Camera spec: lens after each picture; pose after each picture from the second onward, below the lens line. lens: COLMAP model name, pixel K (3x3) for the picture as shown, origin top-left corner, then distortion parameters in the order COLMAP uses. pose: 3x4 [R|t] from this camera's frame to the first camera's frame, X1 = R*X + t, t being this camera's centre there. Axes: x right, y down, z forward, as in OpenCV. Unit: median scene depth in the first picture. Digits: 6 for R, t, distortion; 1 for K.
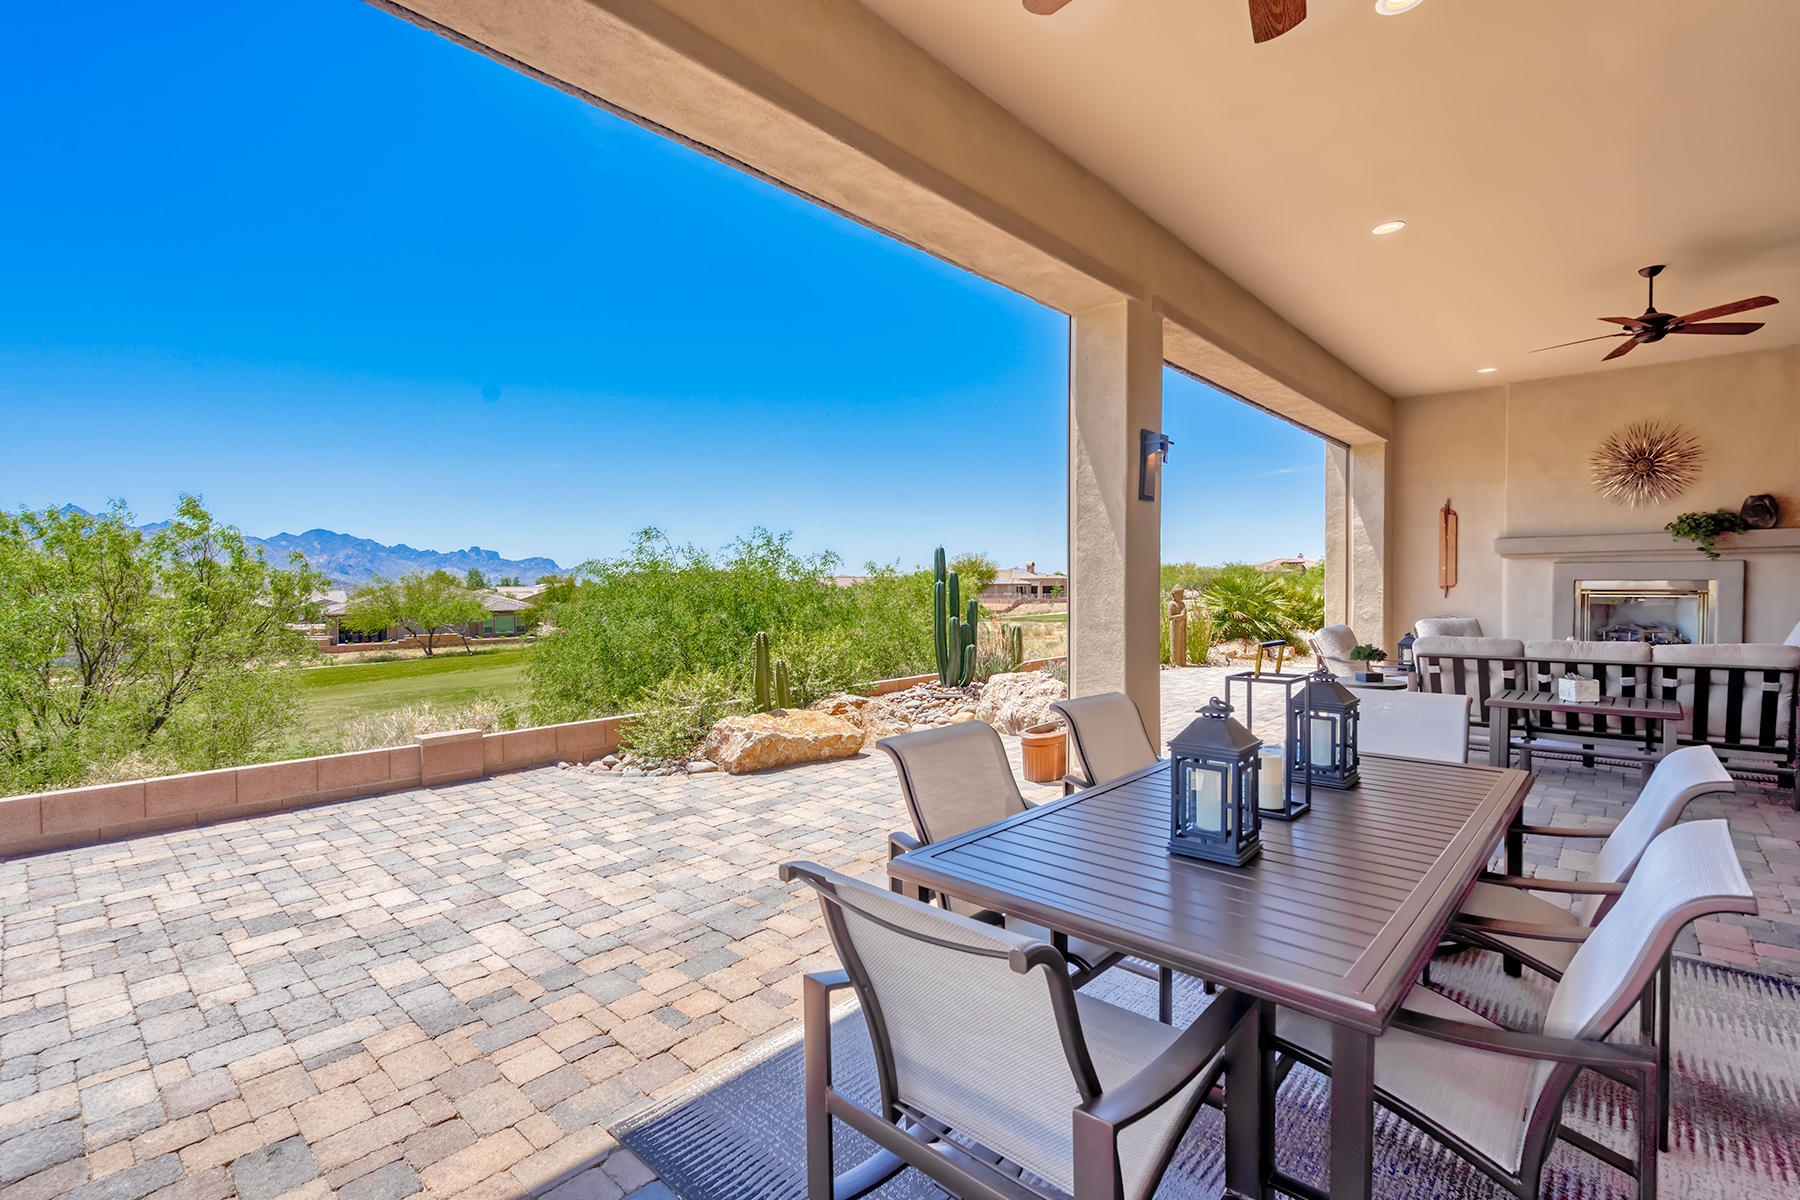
lens RADIAL K [[814.4, 0, 902.5], [0, 814.4, 605.2], [0, 0, 1]] dist [0.003514, 0.000065]
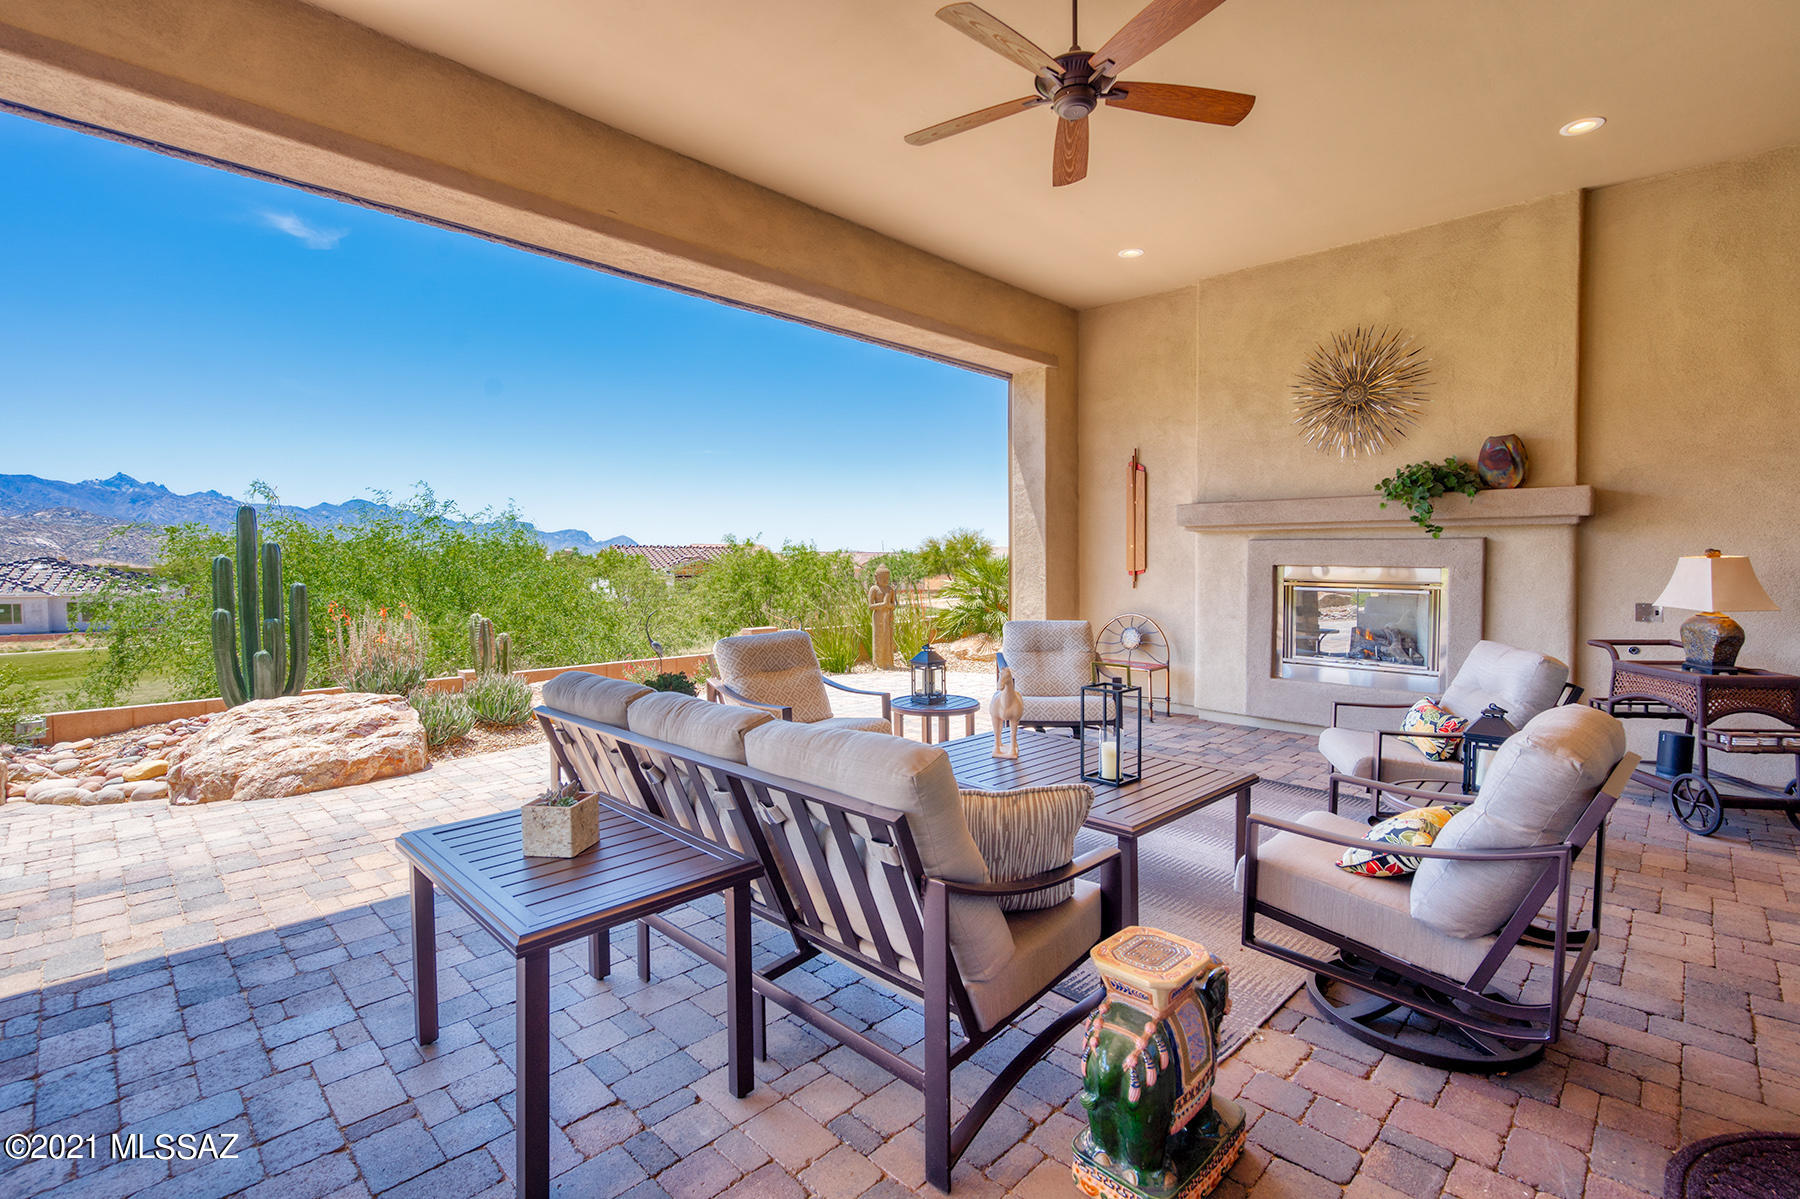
lens RADIAL K [[816.0, 0, 891.4], [0, 816.0, 577.4], [0, 0, 1]] dist [0.000769, 0.000369]
pose [[0.999206, 0.014580, -0.037073, 0.501712], [-0.014782, 0.999877, -0.005170, -0.011584], [0.036993, 0.005714, 0.999299, 0.291902]]
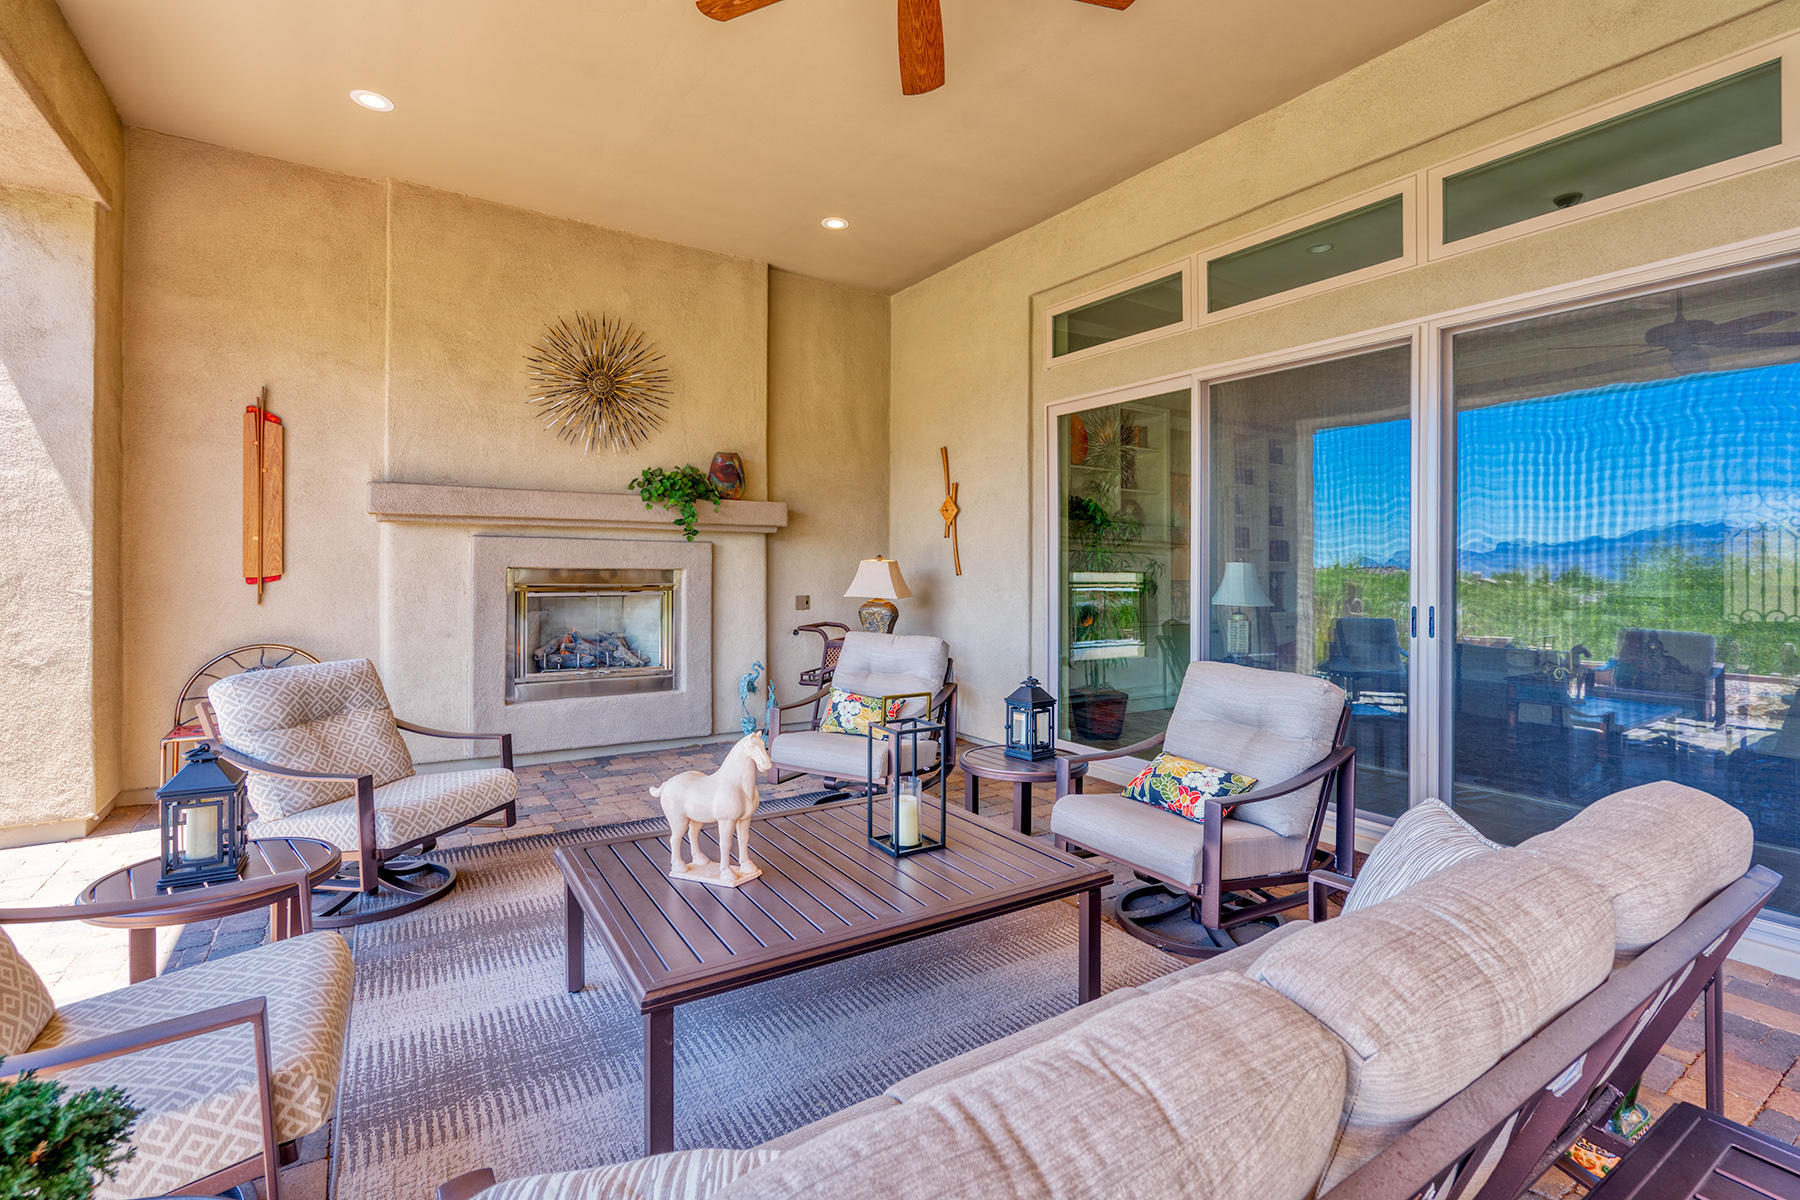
lens RADIAL K [[830.6, 0, 933.5], [0, 830.6, 569.1], [0, 0, 1]] dist [-0.000890, -0.000078]
pose [[0.241998, 0.015192, 0.970158, 0.320630], [0.023408, 0.999495, -0.021490, -0.009845], [-0.969994, 0.027910, 0.241520, 0.544814]]
